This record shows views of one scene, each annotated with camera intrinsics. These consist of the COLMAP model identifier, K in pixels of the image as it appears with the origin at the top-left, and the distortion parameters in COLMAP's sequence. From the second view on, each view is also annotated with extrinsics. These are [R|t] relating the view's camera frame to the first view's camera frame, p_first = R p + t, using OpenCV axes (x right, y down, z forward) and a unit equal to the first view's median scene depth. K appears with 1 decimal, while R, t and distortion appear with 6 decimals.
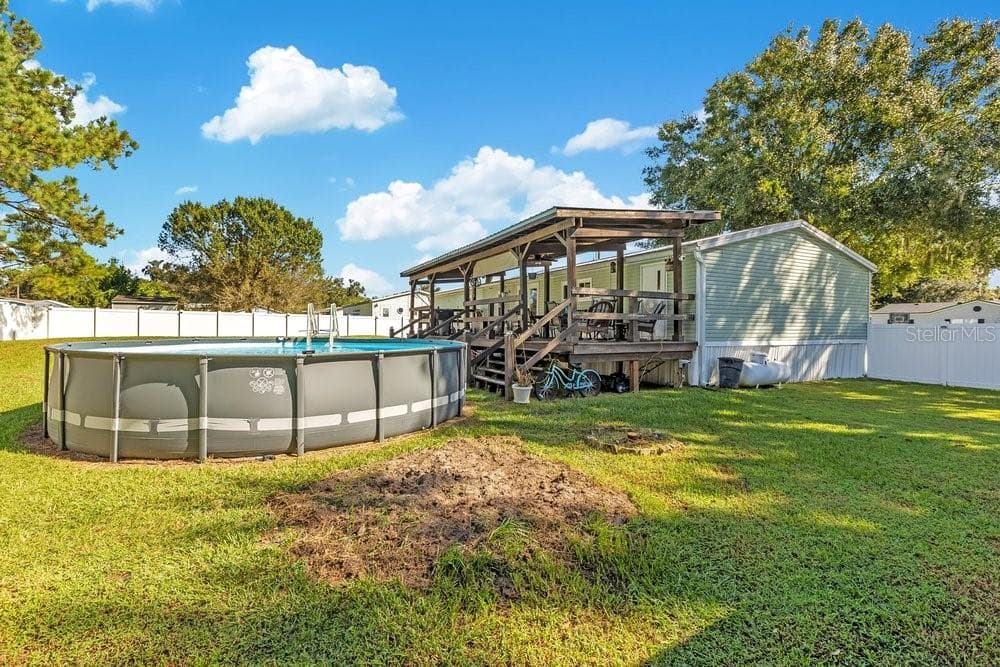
lens RADIAL K [[441.8, 0, 492.0], [0, 441.8, 329.8], [0, 0, 1]] dist [-0.000607, -0.000263]
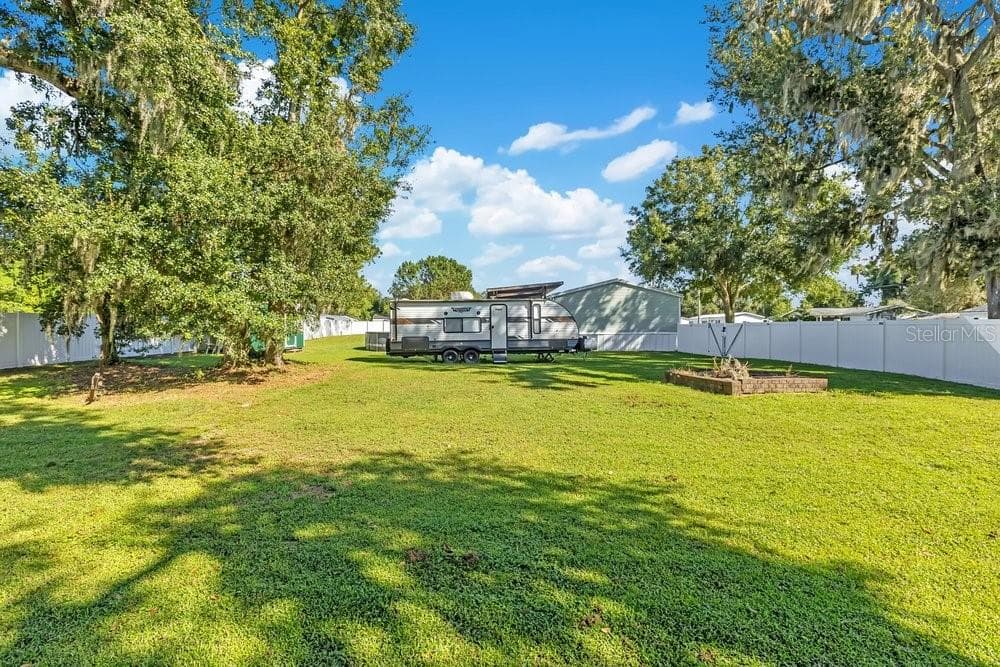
lens RADIAL K [[441.8, 0, 492.0], [0, 441.8, 329.8], [0, 0, 1]] dist [-0.000607, -0.000263]
pose [[0.903589, -0.008764, -0.428310, 1.028317], [0.006594, 0.999957, -0.006551, 0.023612], [0.428349, 0.003095, 0.903608, -1.233007]]
